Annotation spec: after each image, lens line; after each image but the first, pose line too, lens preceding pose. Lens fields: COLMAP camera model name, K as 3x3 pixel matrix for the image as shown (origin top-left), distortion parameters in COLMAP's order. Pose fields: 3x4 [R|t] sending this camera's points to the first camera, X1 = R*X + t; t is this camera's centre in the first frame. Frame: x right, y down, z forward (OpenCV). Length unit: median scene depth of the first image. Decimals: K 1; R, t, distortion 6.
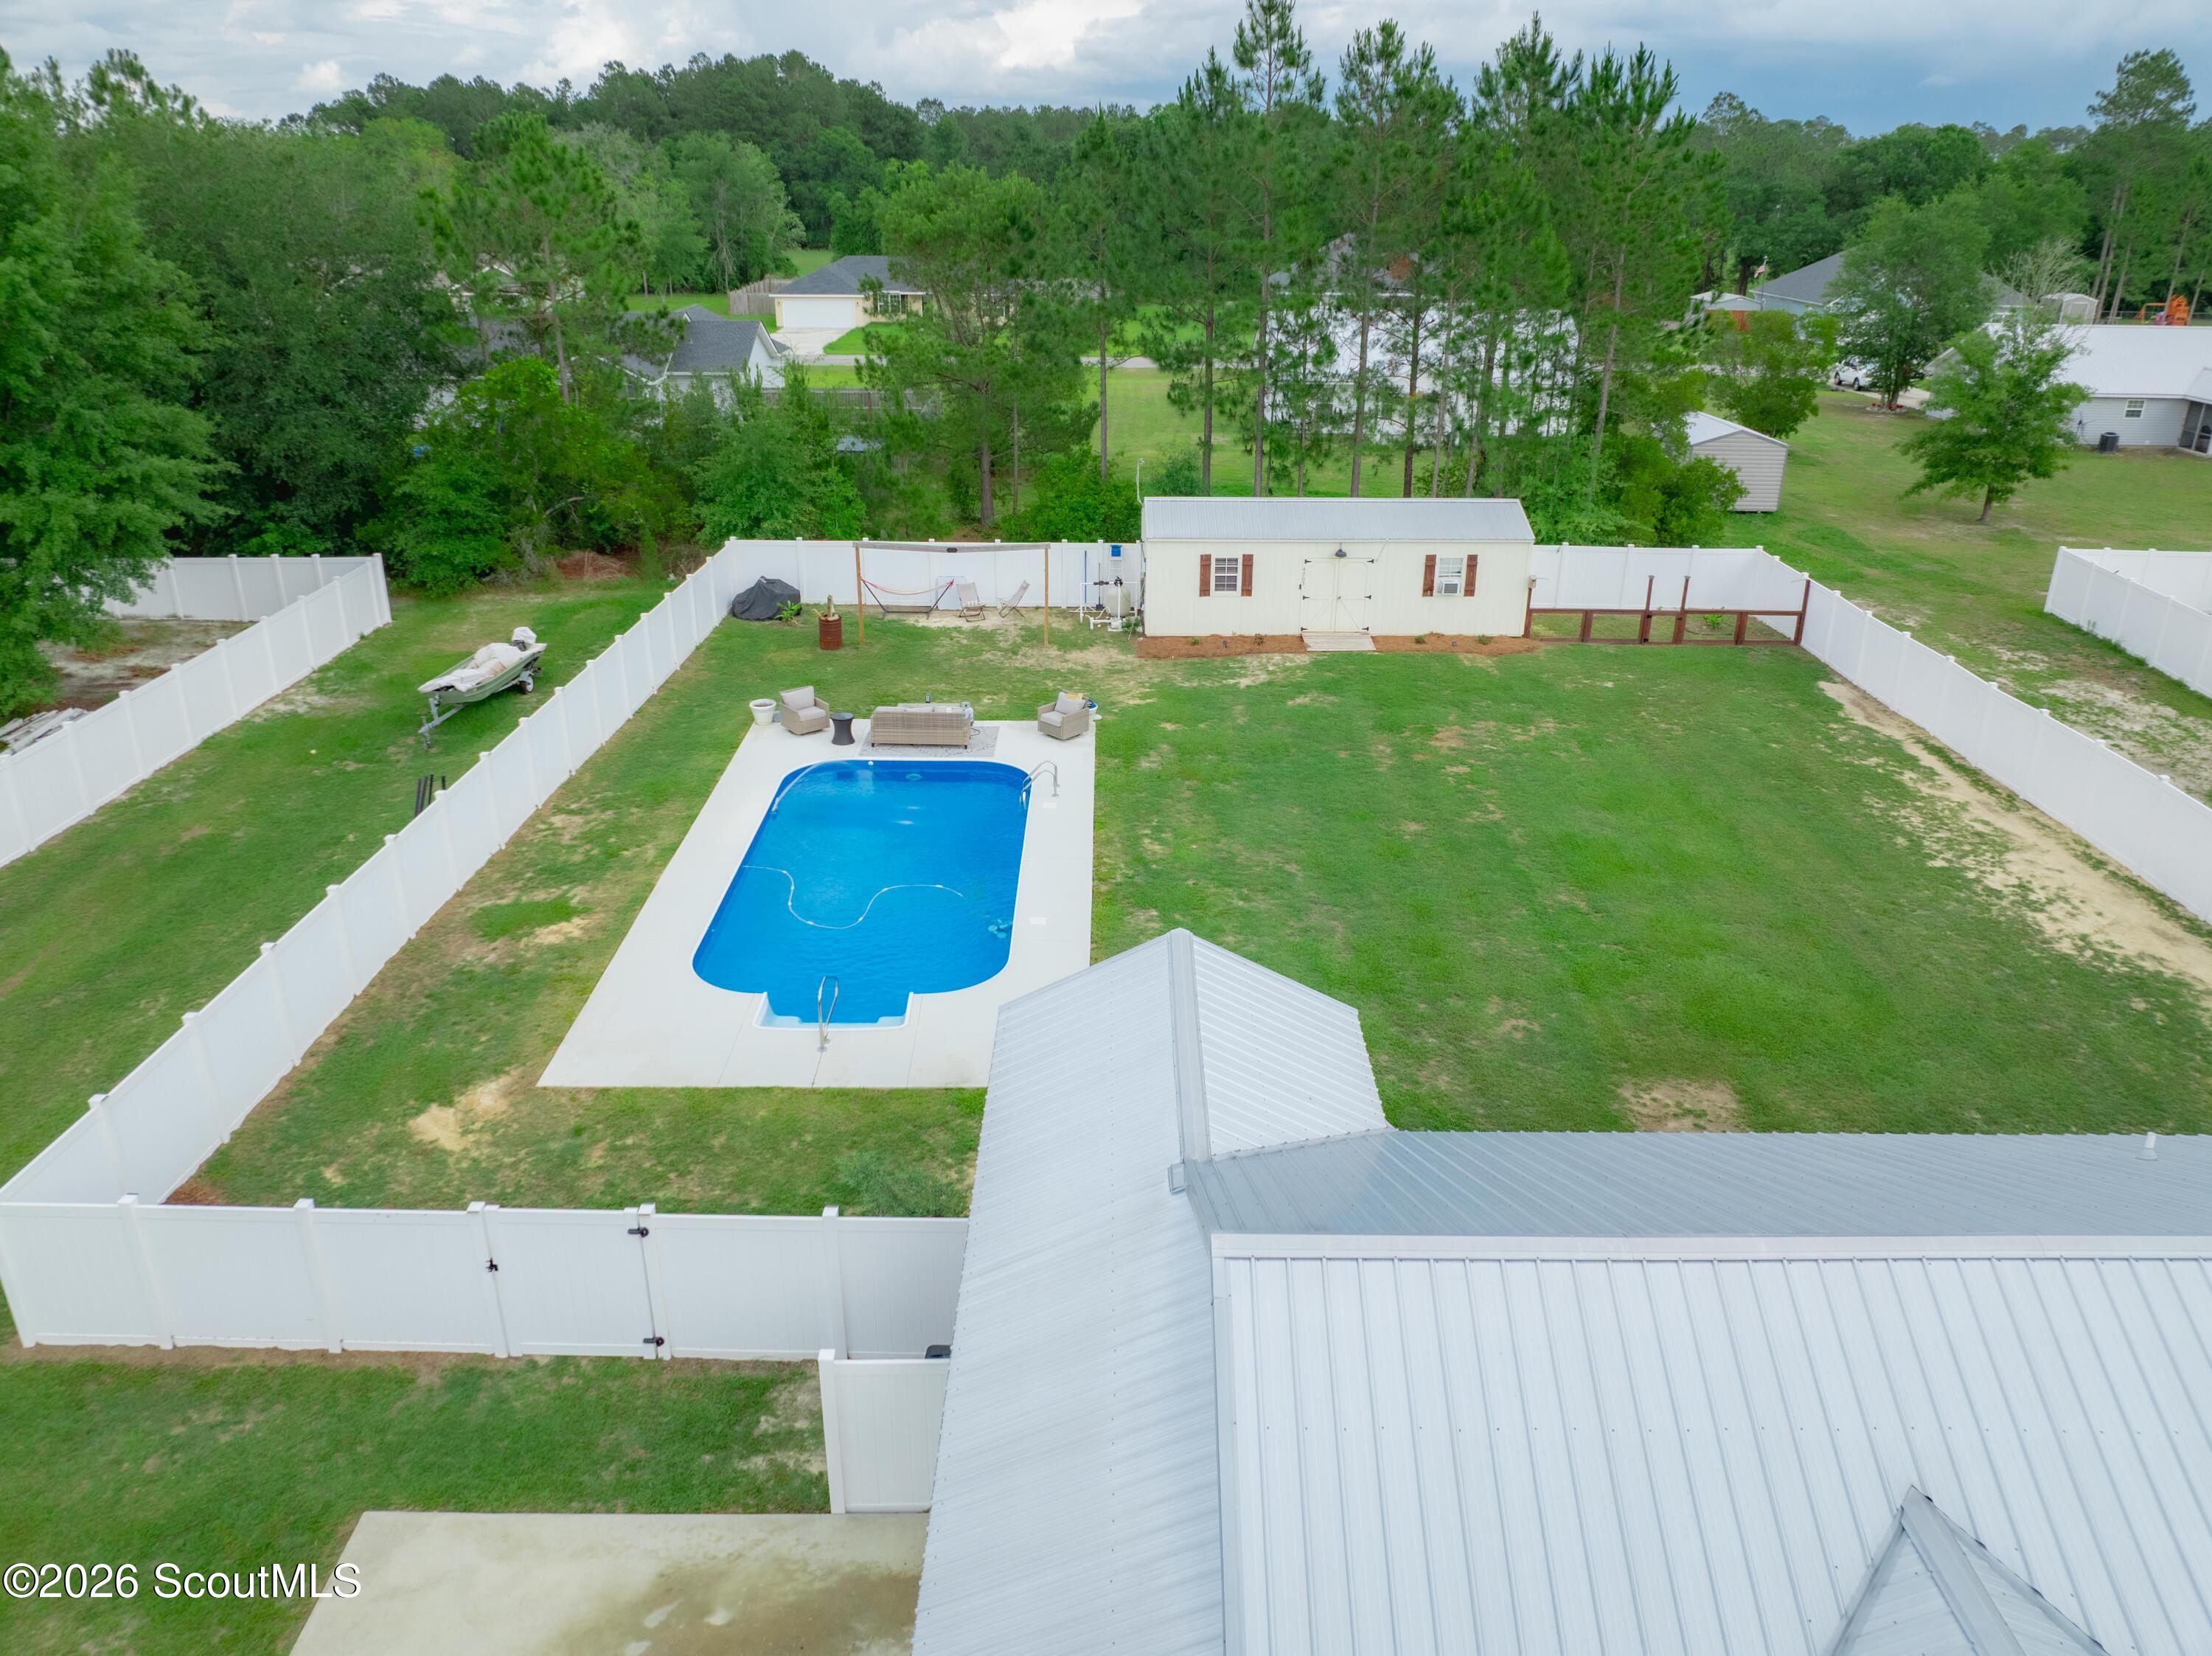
lens RADIAL K [[1554.6, 0, 1106.0], [0, 1554.6, 828.0], [0, 0, 1]] dist [-0.032518, -0.002363]
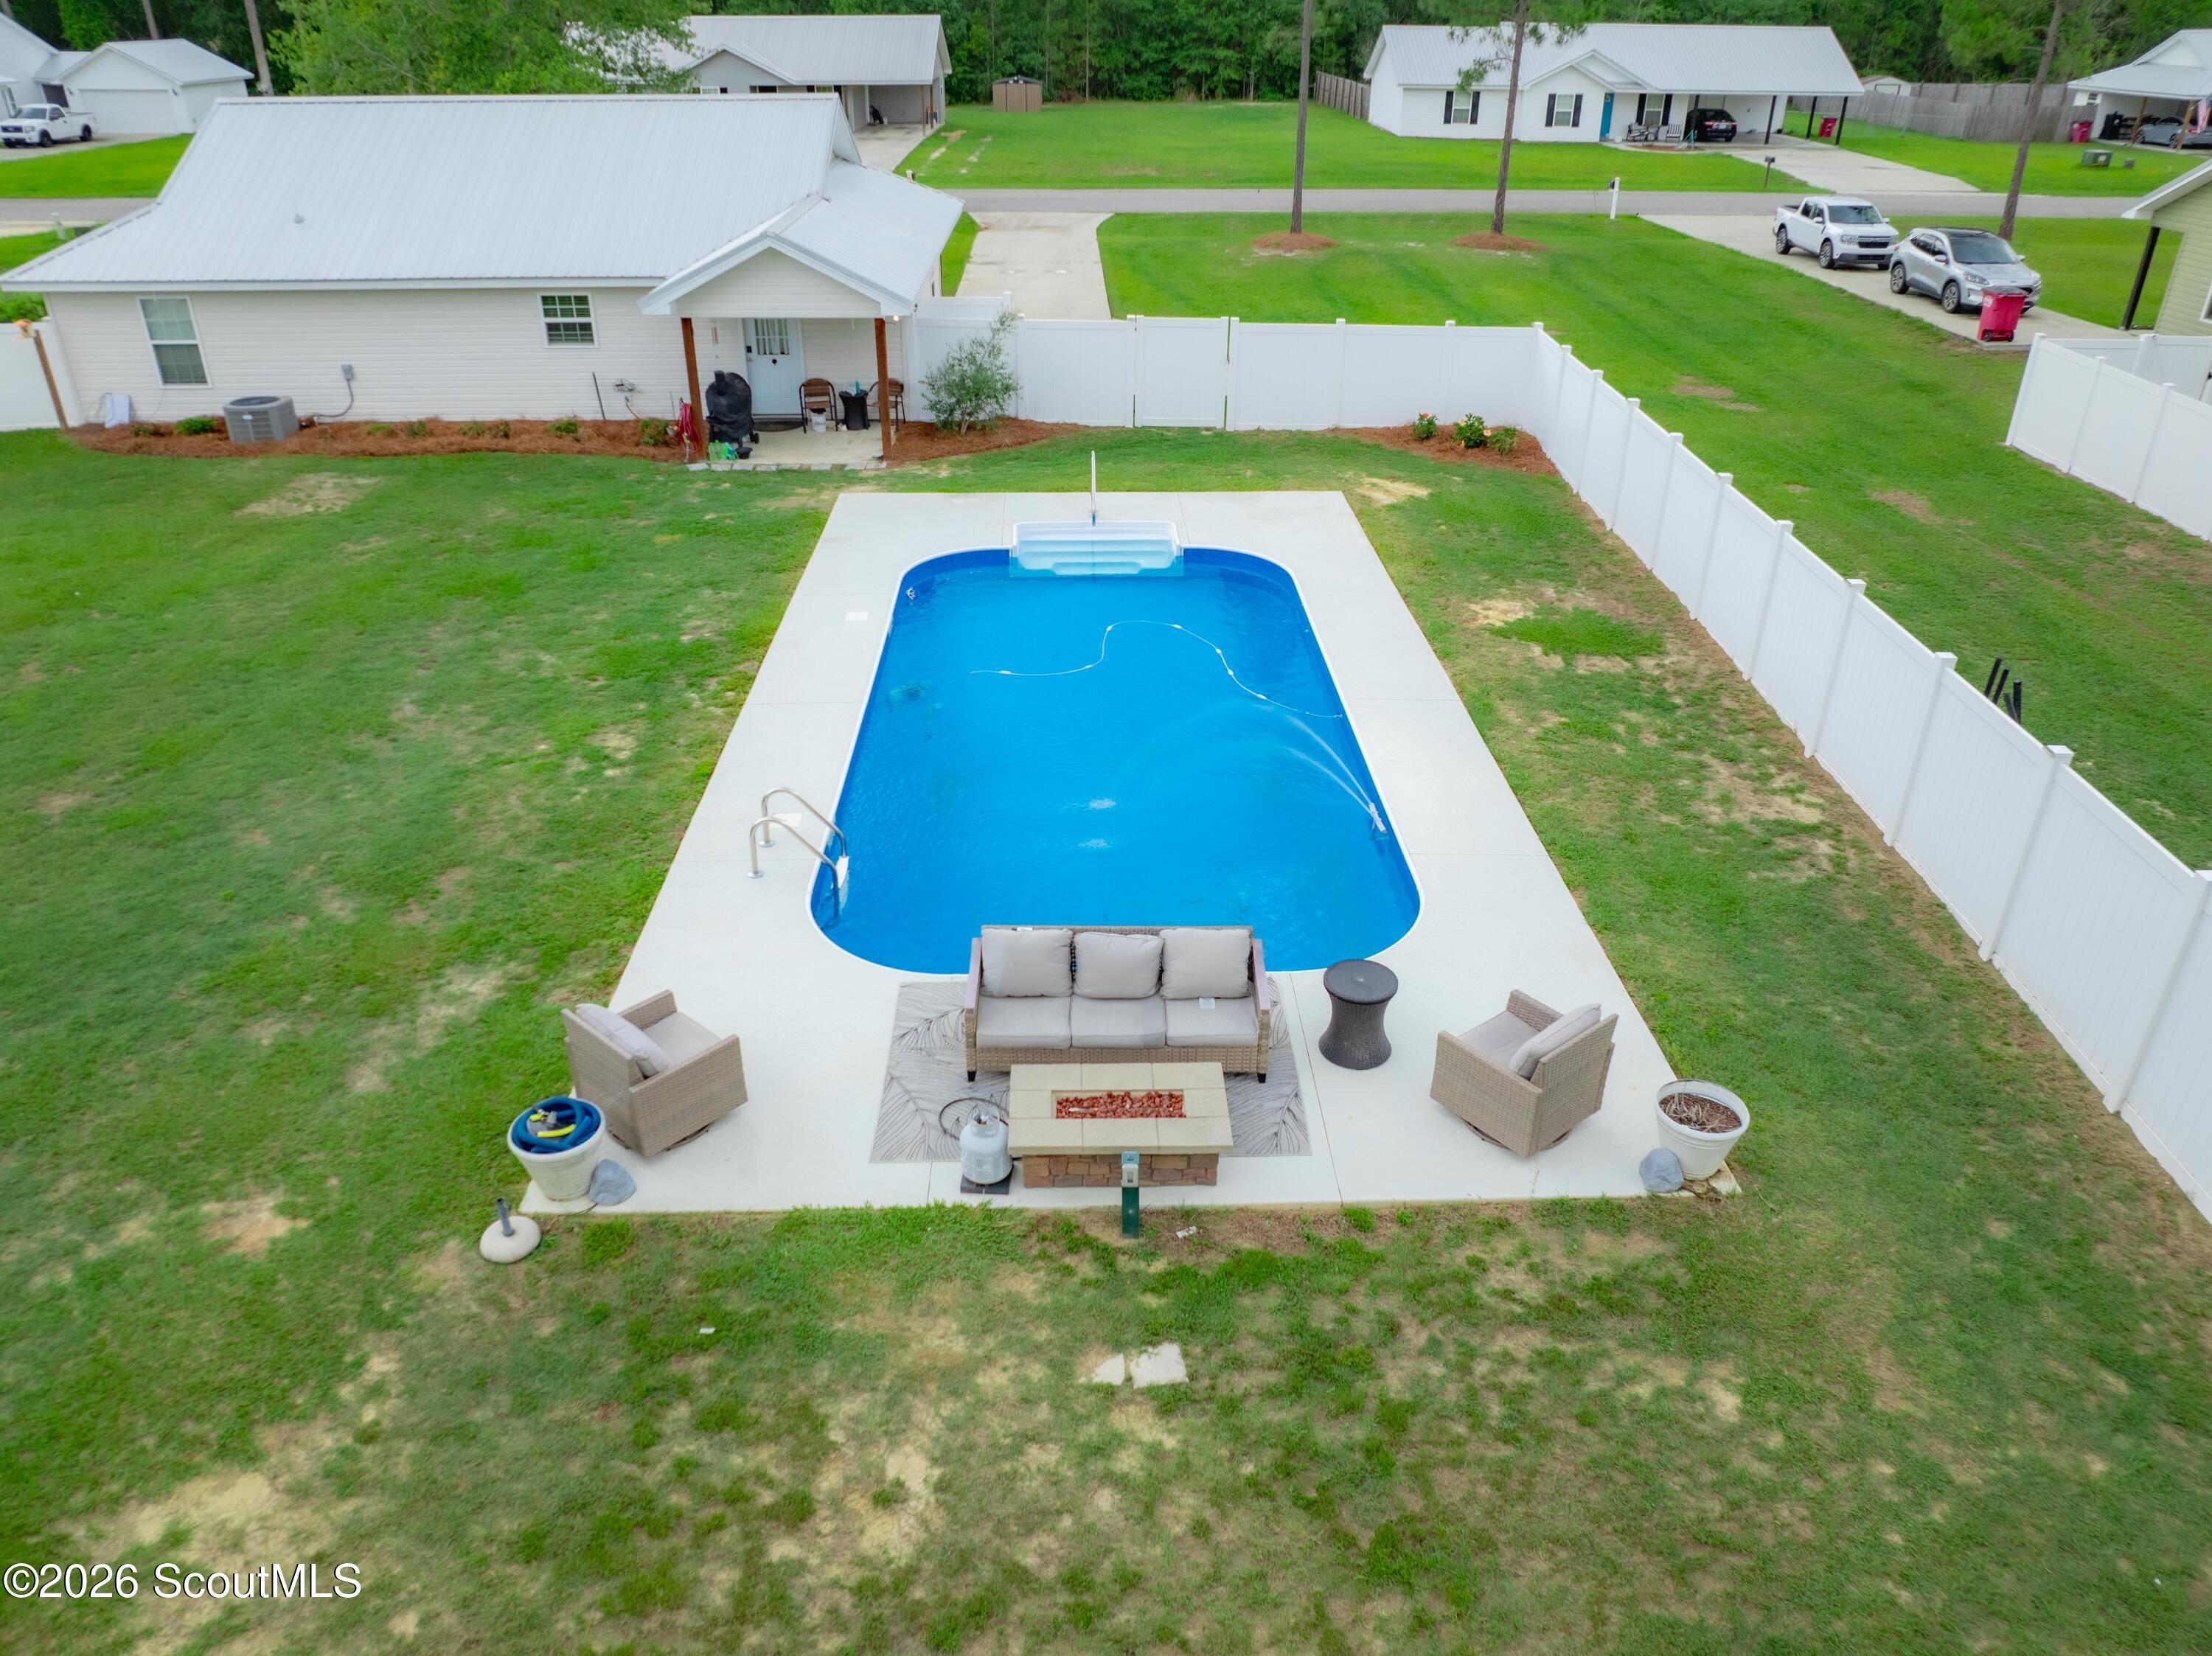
lens RADIAL K [[1559.9, 0, 1105.8], [0, 1559.9, 820.7], [0, 0, 1]] dist [-0.043871, 0.010014]
pose [[-0.999617, -0.002888, -0.027512, -0.086600], [-0.023328, 0.622522, 0.782255, -0.276718], [0.014868, 0.782597, -0.622351, 0.943278]]
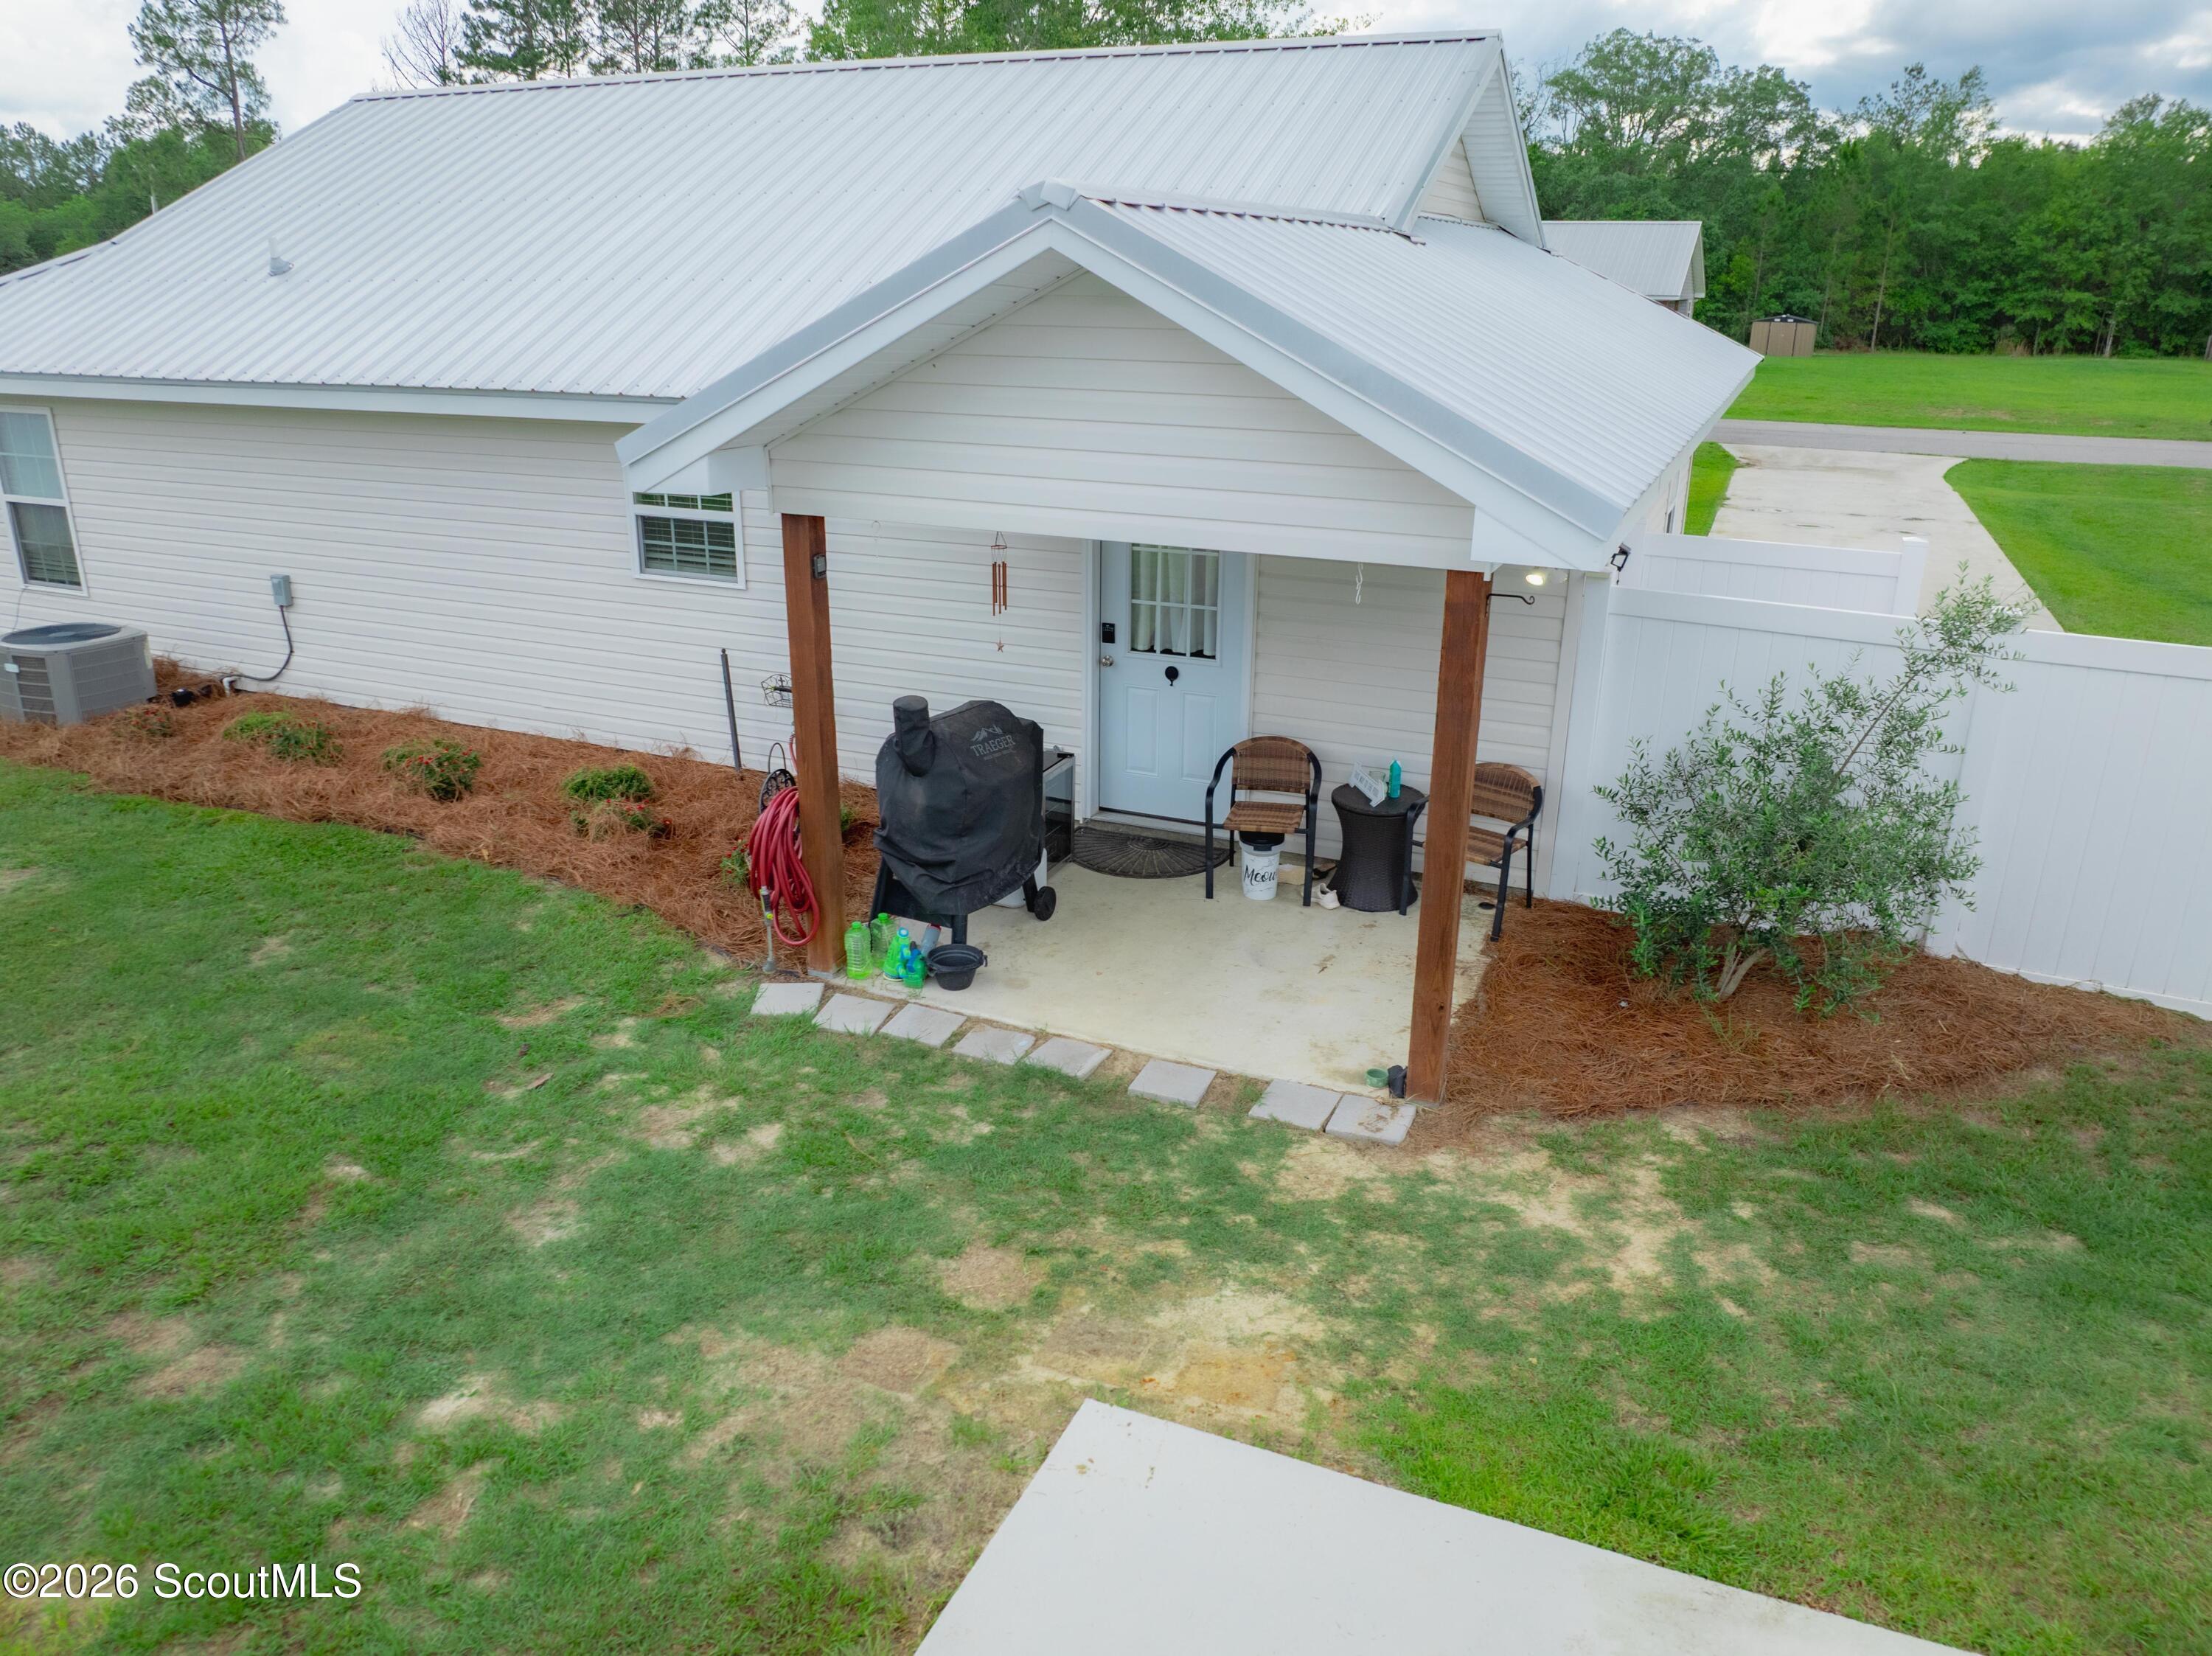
lens RADIAL K [[1559.9, 0, 1105.8], [0, 1559.9, 820.7], [0, 0, 1]] dist [-0.043871, 0.010014]
pose [[-0.916574, -0.149943, 0.370687, -0.042634], [0.140123, 0.747808, 0.648960, -0.016002], [-0.374509, 0.646762, -0.664411, 0.552806]]
